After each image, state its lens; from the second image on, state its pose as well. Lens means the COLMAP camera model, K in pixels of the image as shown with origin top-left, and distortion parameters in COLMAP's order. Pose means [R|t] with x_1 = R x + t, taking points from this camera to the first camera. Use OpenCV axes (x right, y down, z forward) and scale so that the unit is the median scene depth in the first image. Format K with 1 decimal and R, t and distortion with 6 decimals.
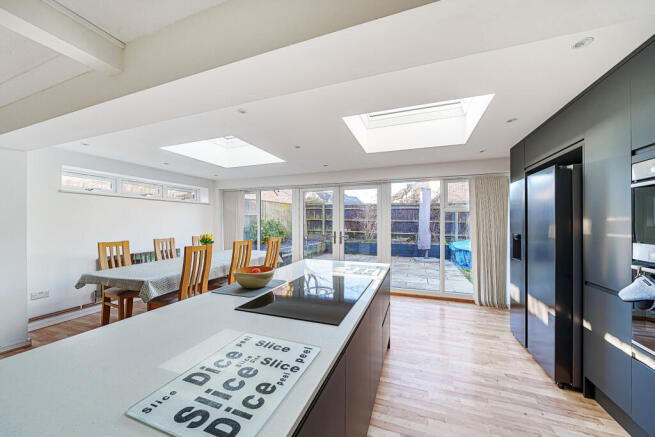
lens RADIAL K [[228.2, 0, 321.7], [0, 228.2, 221.0], [0, 0, 1]] dist [-0.008086, 0.000098]
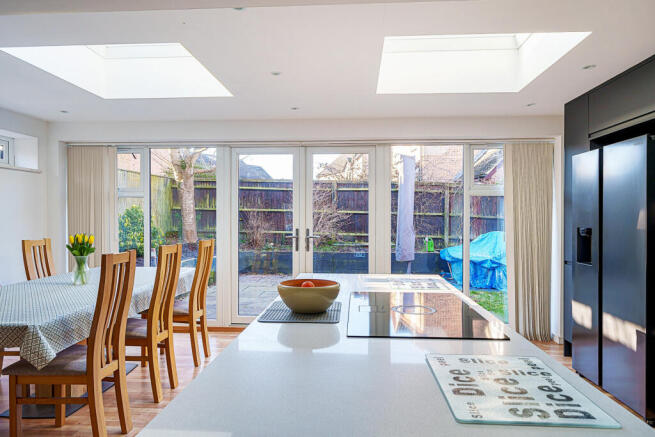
lens RADIAL K [[430.1, 0, 347.7], [0, 430.1, 216.2], [0, 0, 1]] dist [0.011805, 0.005793]
pose [[0.952815, -0.000058, 0.303551, -0.263659], [-0.002501, 0.999965, 0.008042, 0.012692], [-0.303541, -0.008422, 0.952781, -0.058040]]
